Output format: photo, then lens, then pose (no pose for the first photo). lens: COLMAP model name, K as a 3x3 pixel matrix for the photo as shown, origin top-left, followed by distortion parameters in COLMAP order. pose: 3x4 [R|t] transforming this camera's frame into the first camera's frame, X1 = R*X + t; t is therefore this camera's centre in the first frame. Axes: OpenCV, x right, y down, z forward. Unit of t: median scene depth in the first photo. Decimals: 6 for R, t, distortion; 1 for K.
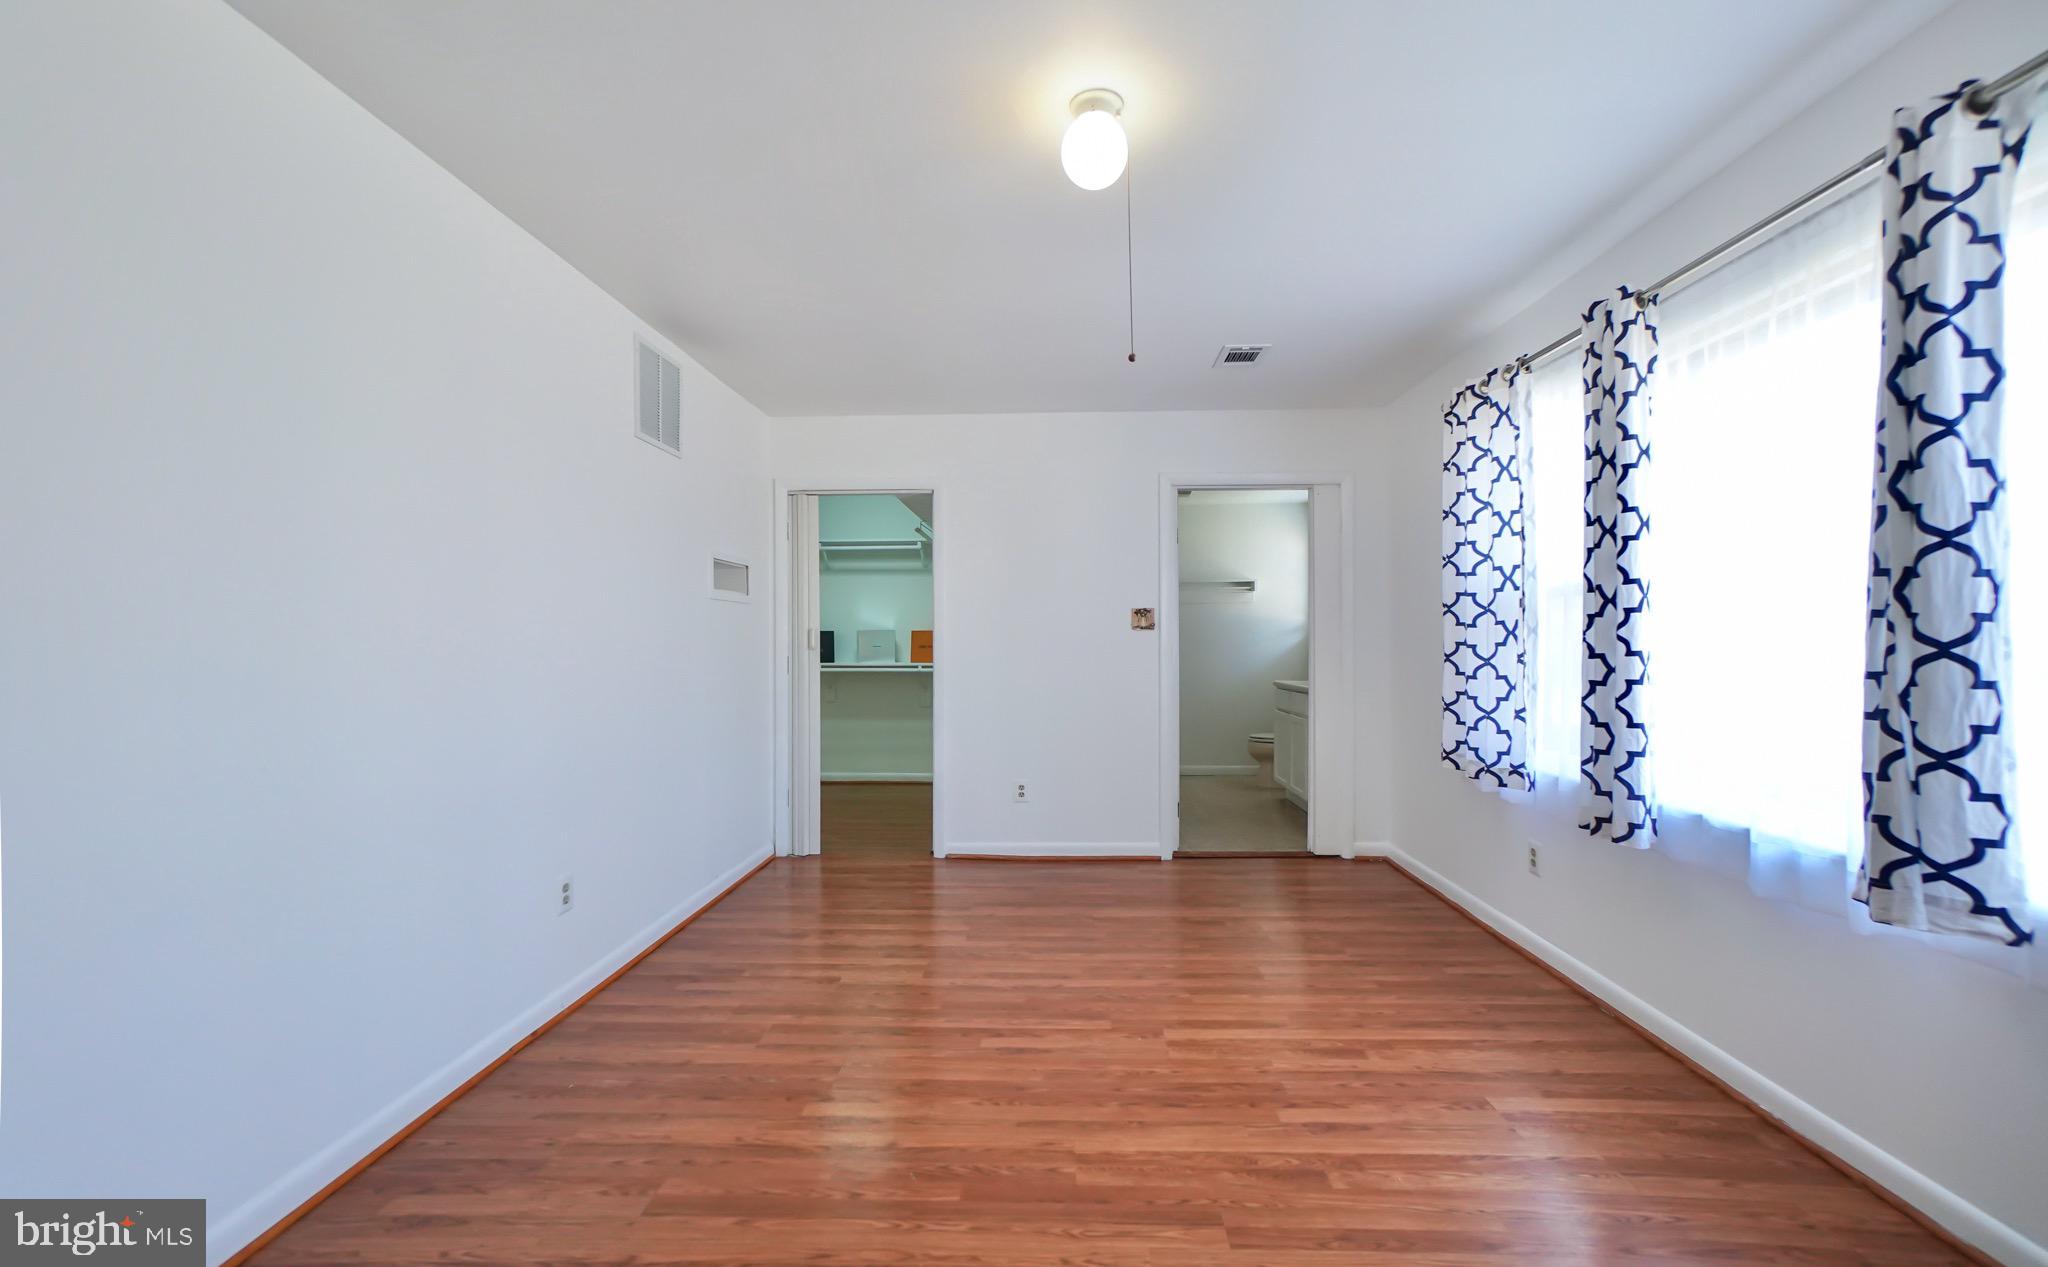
lens RADIAL K [[872.1, 0, 1024.0], [0, 872.1, 633.5], [0, 0, 1]] dist [-0.000452, 0.000206]
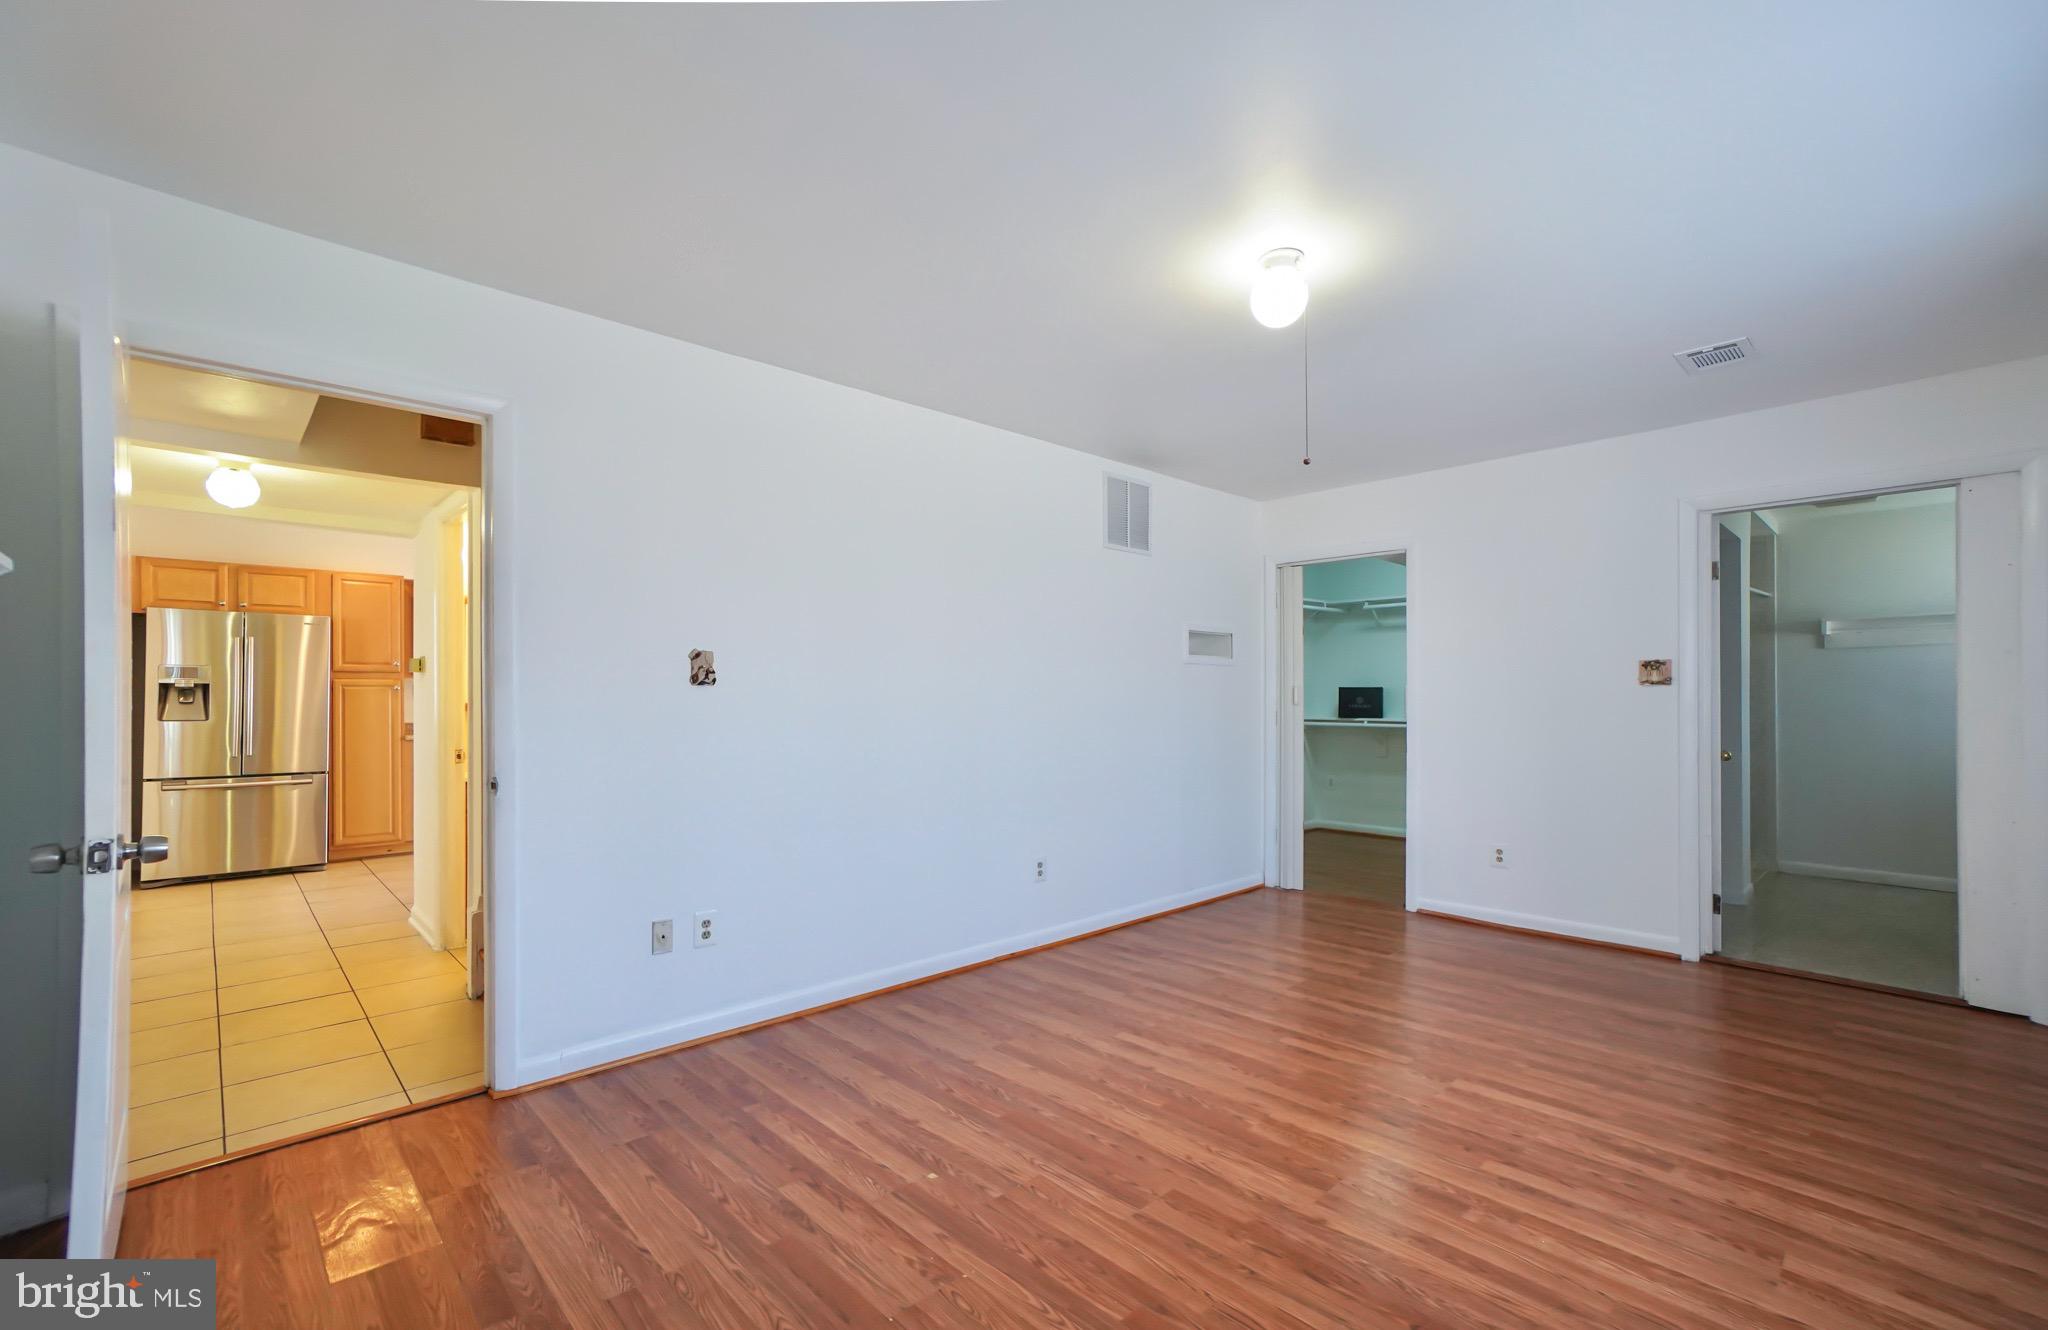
lens RADIAL K [[863.9, 0, 981.5], [0, 863.9, 684.7], [0, 0, 1]] dist [-0.038832, 0.034207]
pose [[0.701555, -0.007728, -0.712574, 0.447550], [0.005086, 0.999970, -0.005838, -0.005397], [0.712597, 0.000472, 0.701573, -0.094544]]
